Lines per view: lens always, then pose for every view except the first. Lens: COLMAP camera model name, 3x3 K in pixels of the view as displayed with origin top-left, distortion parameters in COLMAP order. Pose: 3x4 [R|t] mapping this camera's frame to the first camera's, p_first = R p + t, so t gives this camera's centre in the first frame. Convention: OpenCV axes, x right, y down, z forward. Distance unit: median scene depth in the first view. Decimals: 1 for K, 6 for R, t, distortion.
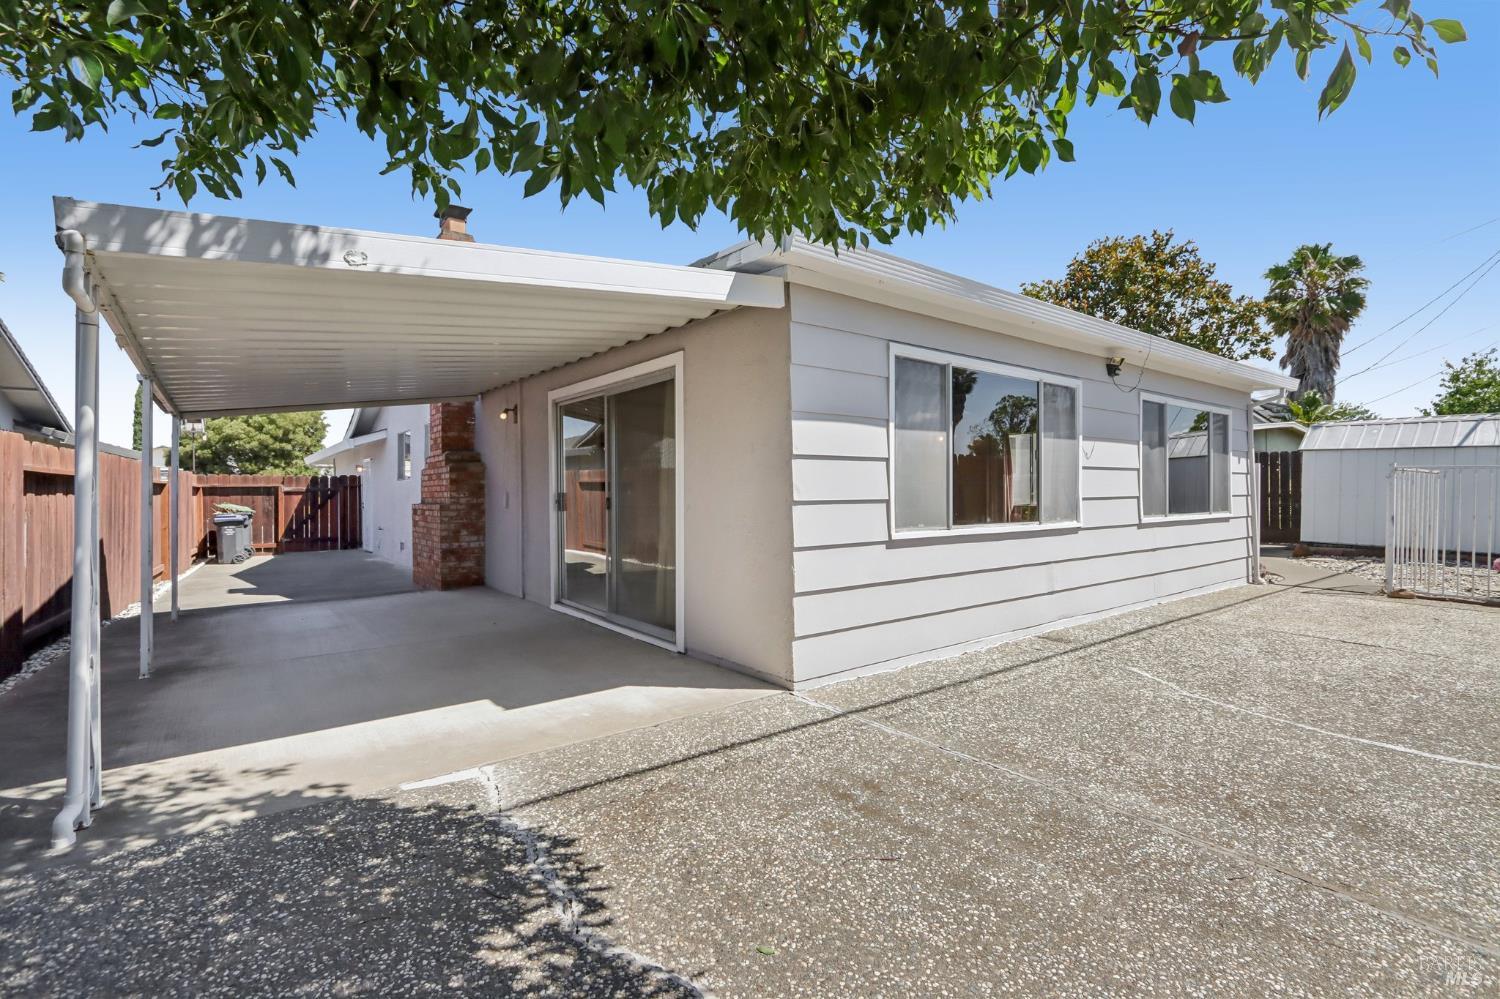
lens RADIAL K [[695.2, 0, 761.7], [0, 695.2, 493.2], [0, 0, 1]] dist [-0.011822, 0.001450]
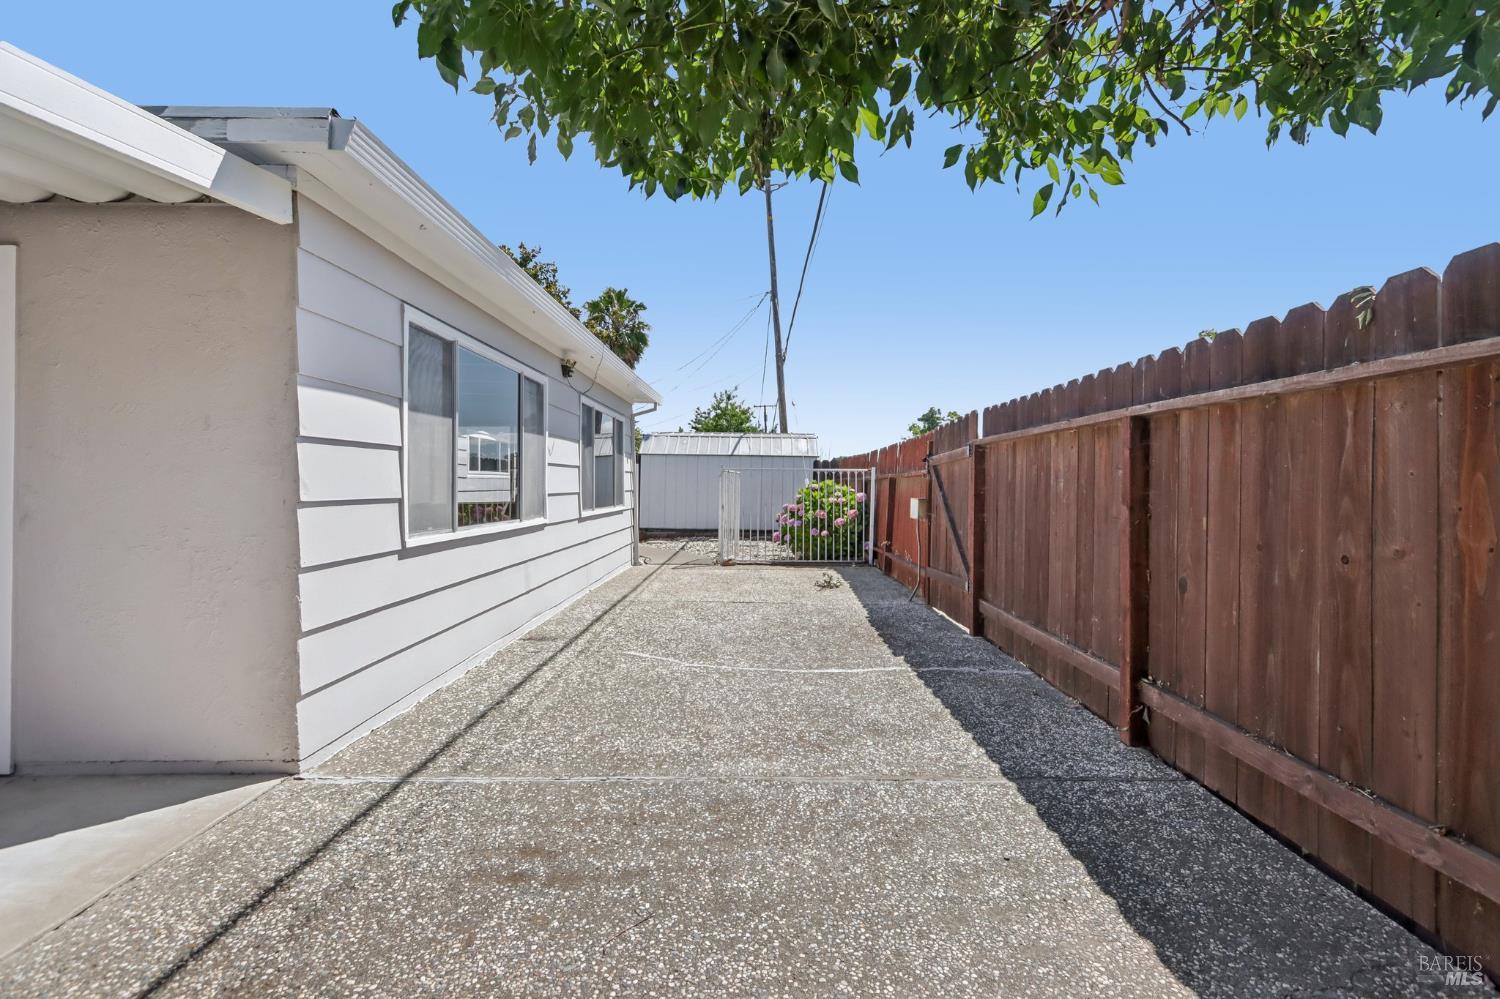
lens RADIAL K [[699.1, 0, 751.7], [0, 699.1, 483.4], [0, 0, 1]] dist [-0.012987, 0.001309]
pose [[0.609718, 0.000900, 0.792618, -0.137127], [0.007781, 0.999944, -0.007121, 0.000532], [-0.792581, 0.010510, 0.609677, 0.124445]]
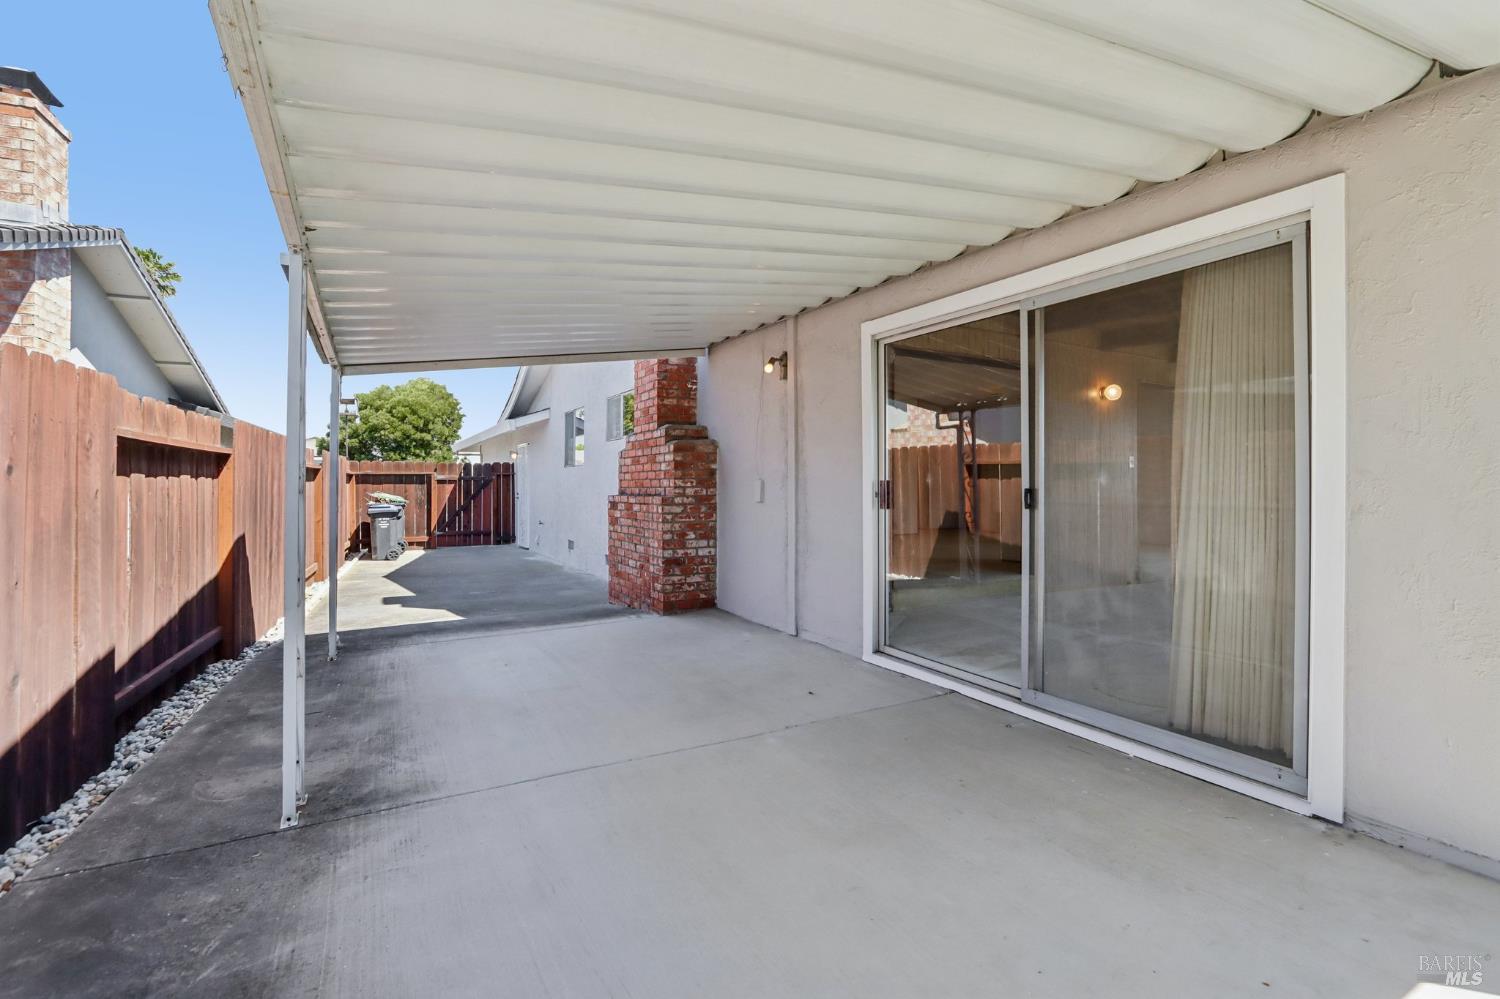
lens RADIAL K [[695.2, 0, 761.7], [0, 695.2, 493.2], [0, 0, 1]] dist [-0.011822, 0.001450]
pose [[0.989902, 0.009405, -0.141439, -0.314533], [-0.008069, 0.999917, 0.010017, 0.005669], [0.141522, -0.008774, 0.989896, 0.358293]]
